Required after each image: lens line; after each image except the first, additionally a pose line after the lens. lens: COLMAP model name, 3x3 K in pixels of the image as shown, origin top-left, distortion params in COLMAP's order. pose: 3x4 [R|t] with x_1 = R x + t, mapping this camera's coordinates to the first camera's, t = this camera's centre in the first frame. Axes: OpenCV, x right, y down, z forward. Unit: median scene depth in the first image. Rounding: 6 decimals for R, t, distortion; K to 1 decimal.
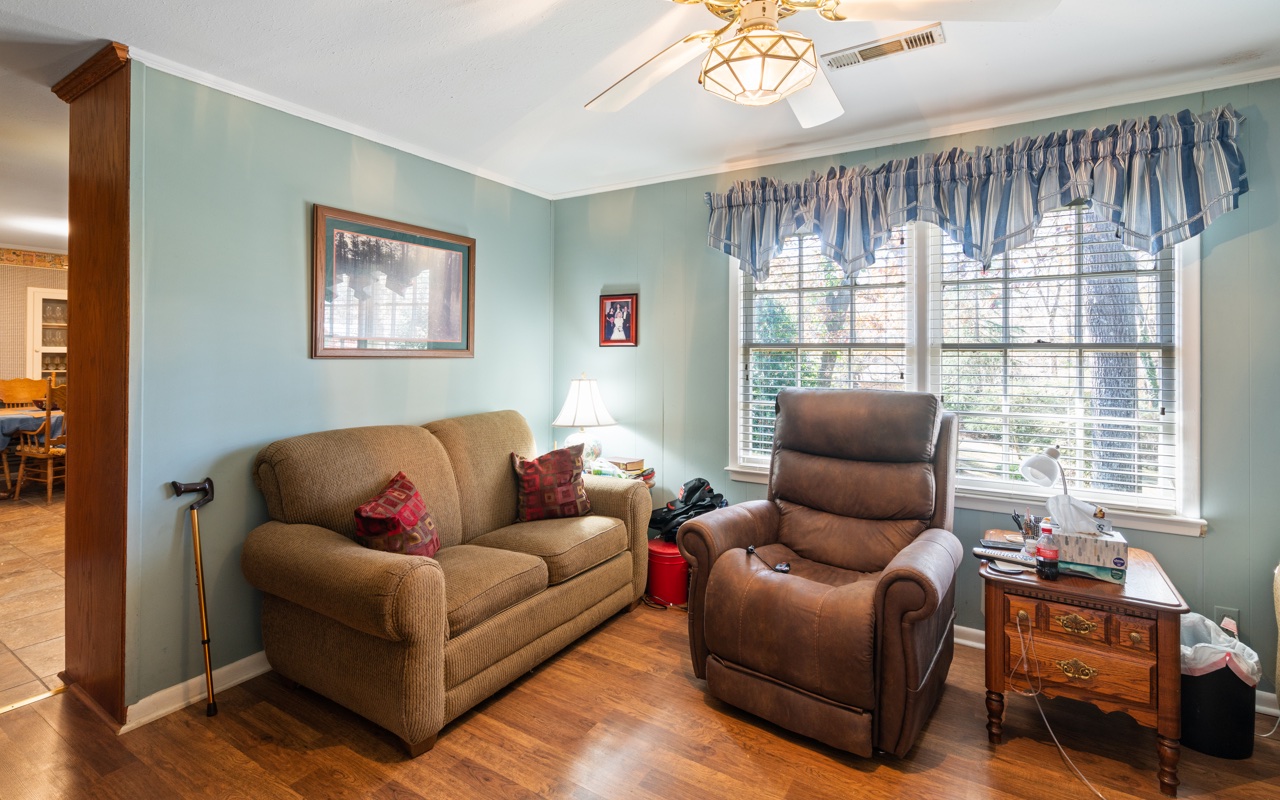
lens RADIAL K [[605.2, 0, 640.1], [0, 605.2, 353.2], [0, 0, 1]] dist [-0.001695, -0.000354]
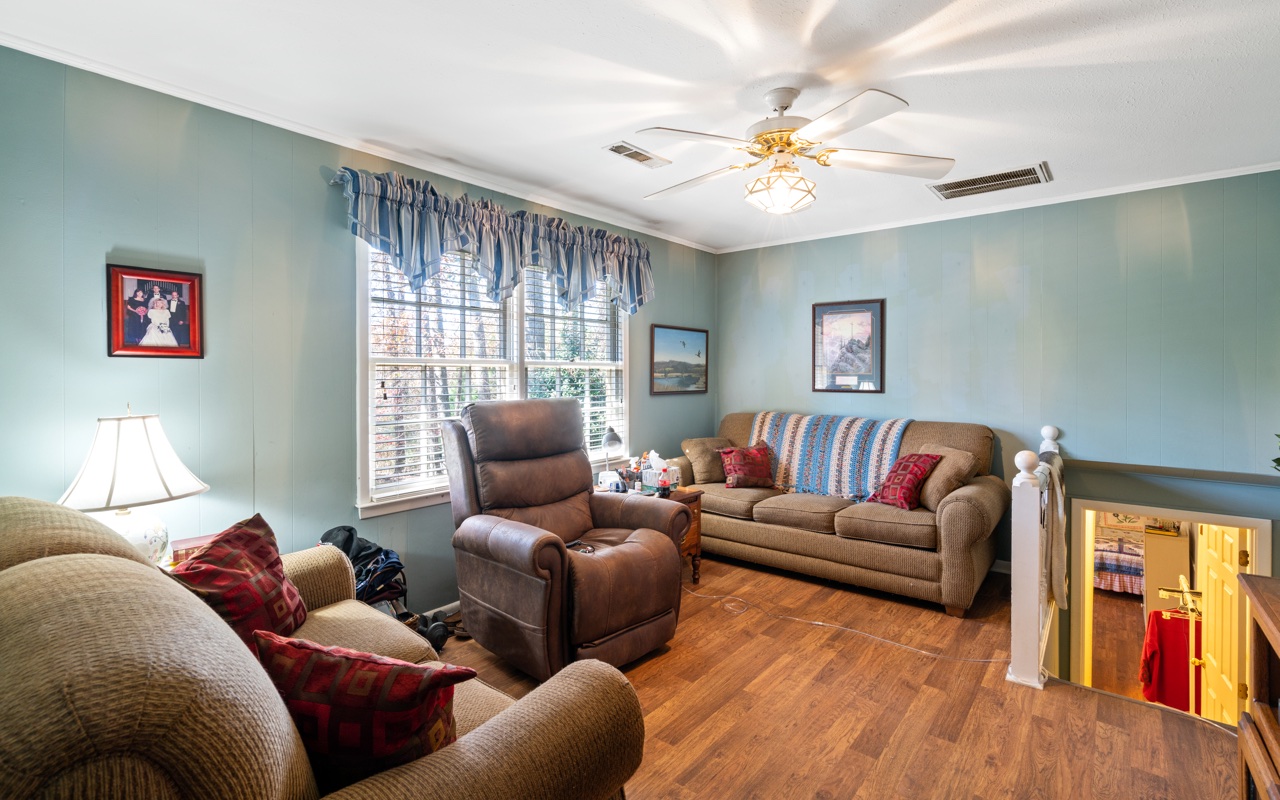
lens RADIAL K [[596.7, 0, 643.6], [0, 596.7, 368.4], [0, 0, 1]] dist [-0.004509, 0.000403]
pose [[0.116849, -0.007638, 0.993120, -0.692906], [-0.011388, 0.999894, 0.009030, -0.013330], [-0.993084, -0.012365, 0.116750, 0.564752]]
